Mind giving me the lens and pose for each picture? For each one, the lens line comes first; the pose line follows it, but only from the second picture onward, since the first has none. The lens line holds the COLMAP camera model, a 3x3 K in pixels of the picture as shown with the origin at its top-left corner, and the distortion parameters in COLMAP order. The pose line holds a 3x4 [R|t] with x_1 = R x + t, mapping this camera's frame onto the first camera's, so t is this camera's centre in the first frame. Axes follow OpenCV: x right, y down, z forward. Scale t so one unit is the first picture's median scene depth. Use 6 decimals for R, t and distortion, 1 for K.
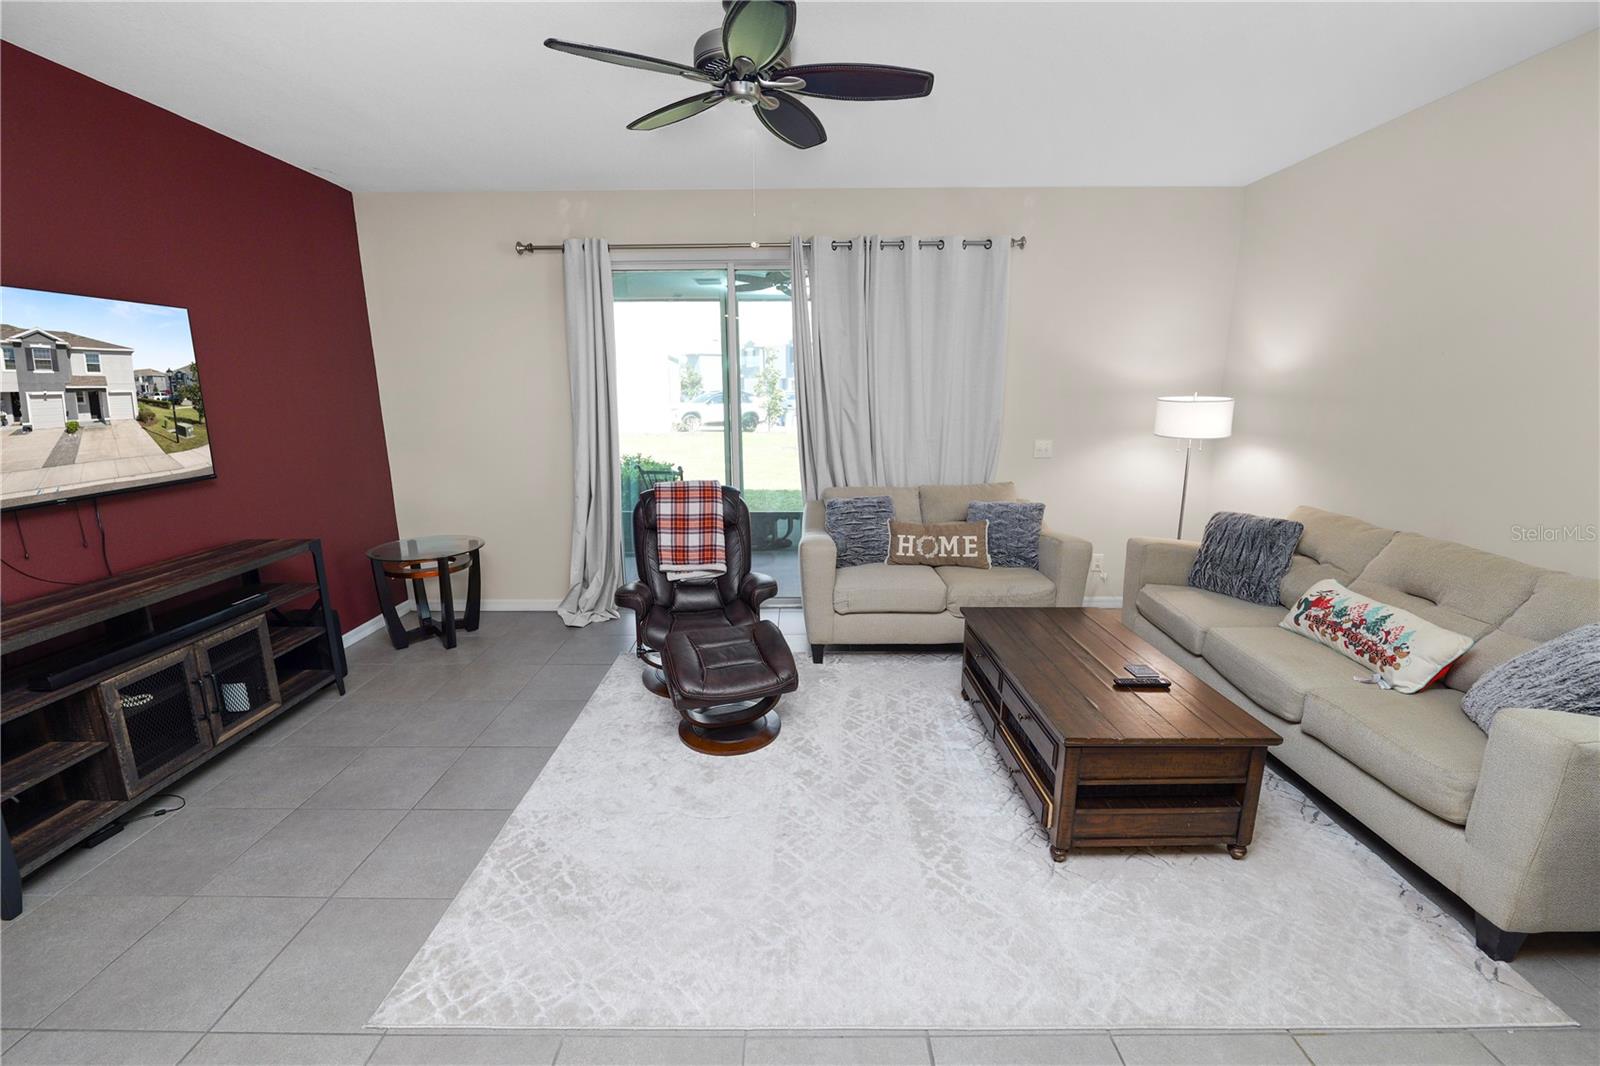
lens RADIAL K [[650.9, 0, 795.4], [0, 650.9, 530.8], [0, 0, 1]] dist [-0.013239, 0.001084]
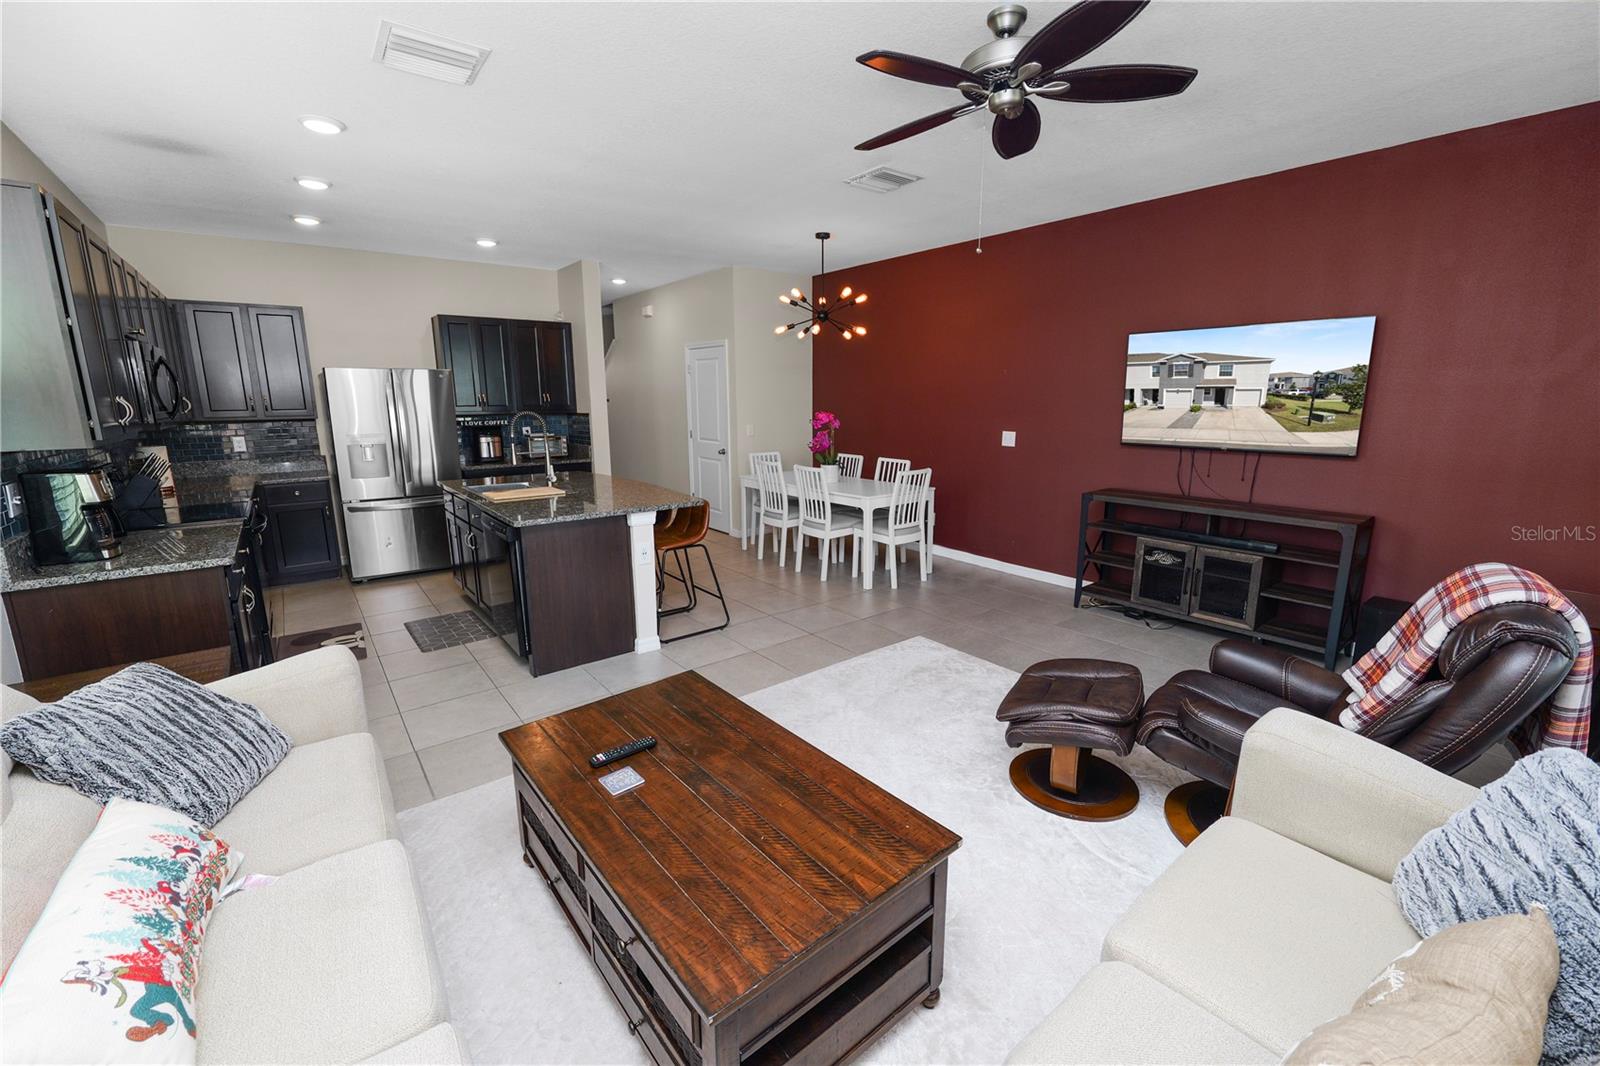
lens RADIAL K [[686.1, 0, 799.4], [0, 686.1, 509.4], [0, 0, 1]] dist [-0.001771, -0.000007]
pose [[-0.778768, 0.108938, -0.617780, 0.584738], [-0.126498, 0.937304, 0.324745, -0.227675], [0.614425, 0.331049, -0.716162, 1.094747]]
